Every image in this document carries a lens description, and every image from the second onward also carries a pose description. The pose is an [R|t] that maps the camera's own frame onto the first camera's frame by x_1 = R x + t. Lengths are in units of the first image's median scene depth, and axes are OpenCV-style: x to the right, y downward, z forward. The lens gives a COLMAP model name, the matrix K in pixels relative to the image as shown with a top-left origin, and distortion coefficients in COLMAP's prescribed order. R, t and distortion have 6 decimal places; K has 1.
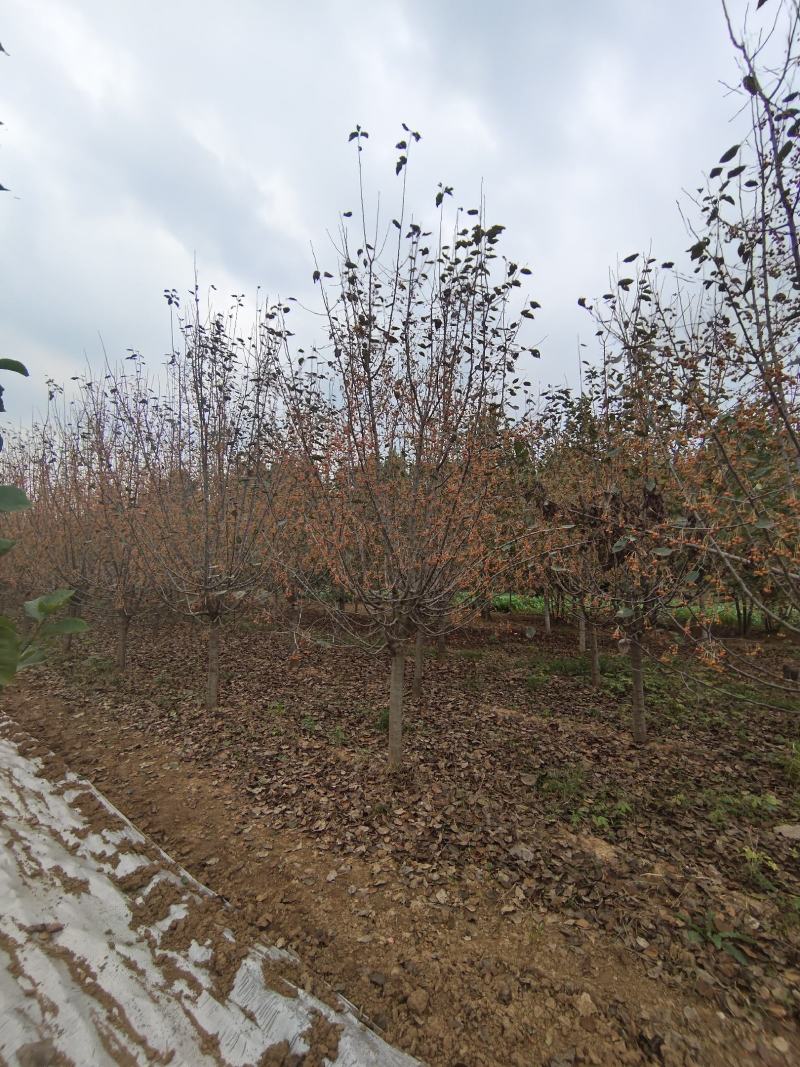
lens RADIAL K [[495.4, 0, 400.5], [0, 495.4, 528.2], [0, 0, 1]] dist [0.054929, -0.028040]
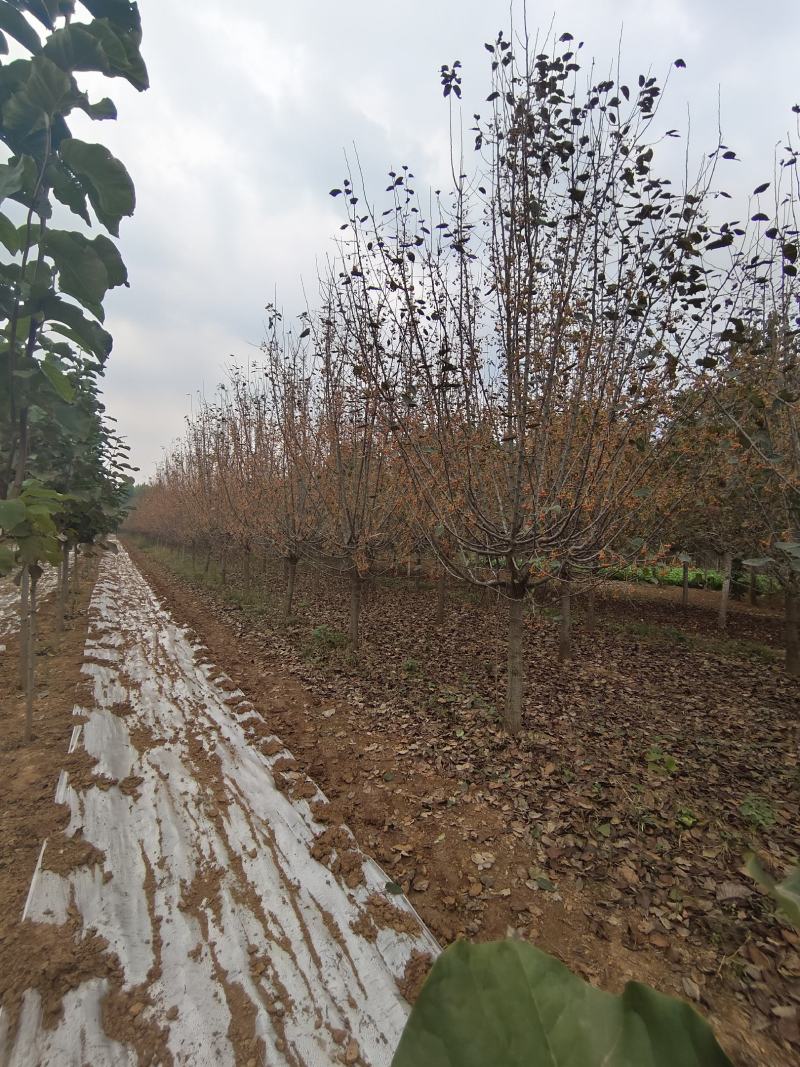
lens RADIAL K [[499.9, 0, 400.0], [0, 499.9, 533.5], [0, 0, 1]] dist [0.033632, -0.012982]
pose [[0.949015, 0.018816, -0.314669, -0.519874], [0.001393, 0.997957, 0.063876, 0.108382], [0.315228, -0.061057, 0.947050, 0.594162]]
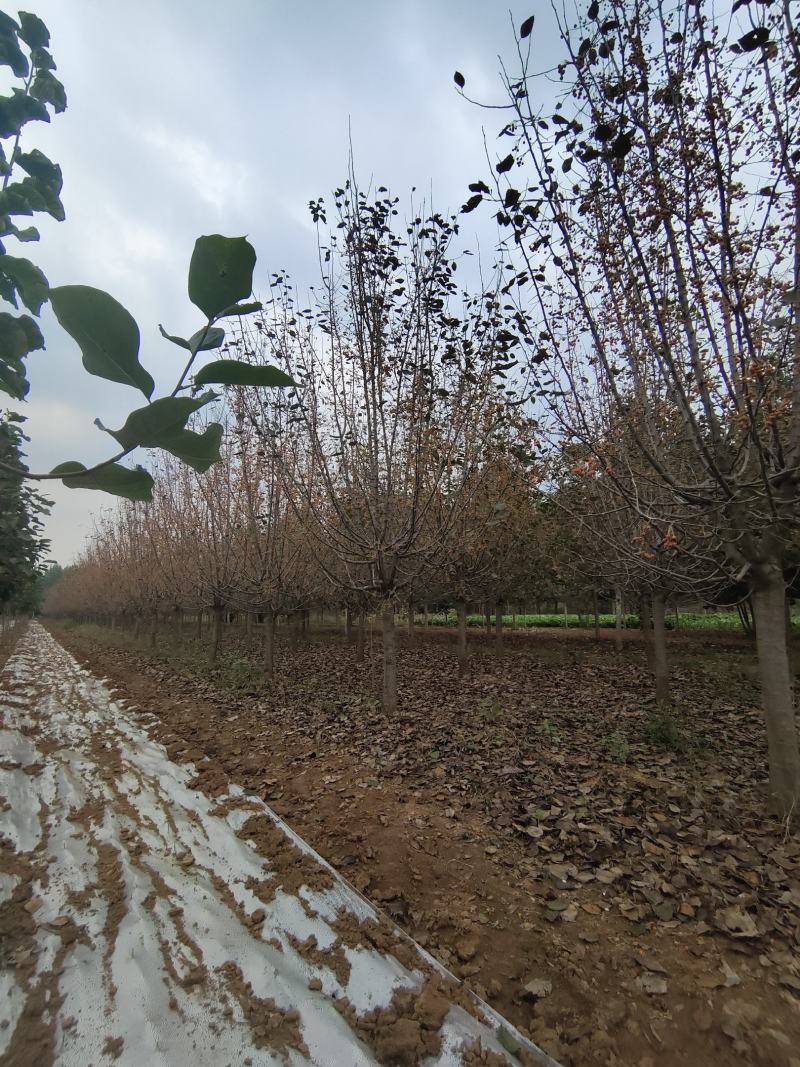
lens RADIAL K [[495.4, 0, 400.5], [0, 495.4, 528.2], [0, 0, 1]] dist [0.054929, -0.028040]
pose [[0.975413, -0.066722, -0.210040, -0.306305], [0.052053, 0.995853, -0.074614, 0.231742], [0.214148, 0.061847, 0.974841, 0.422543]]
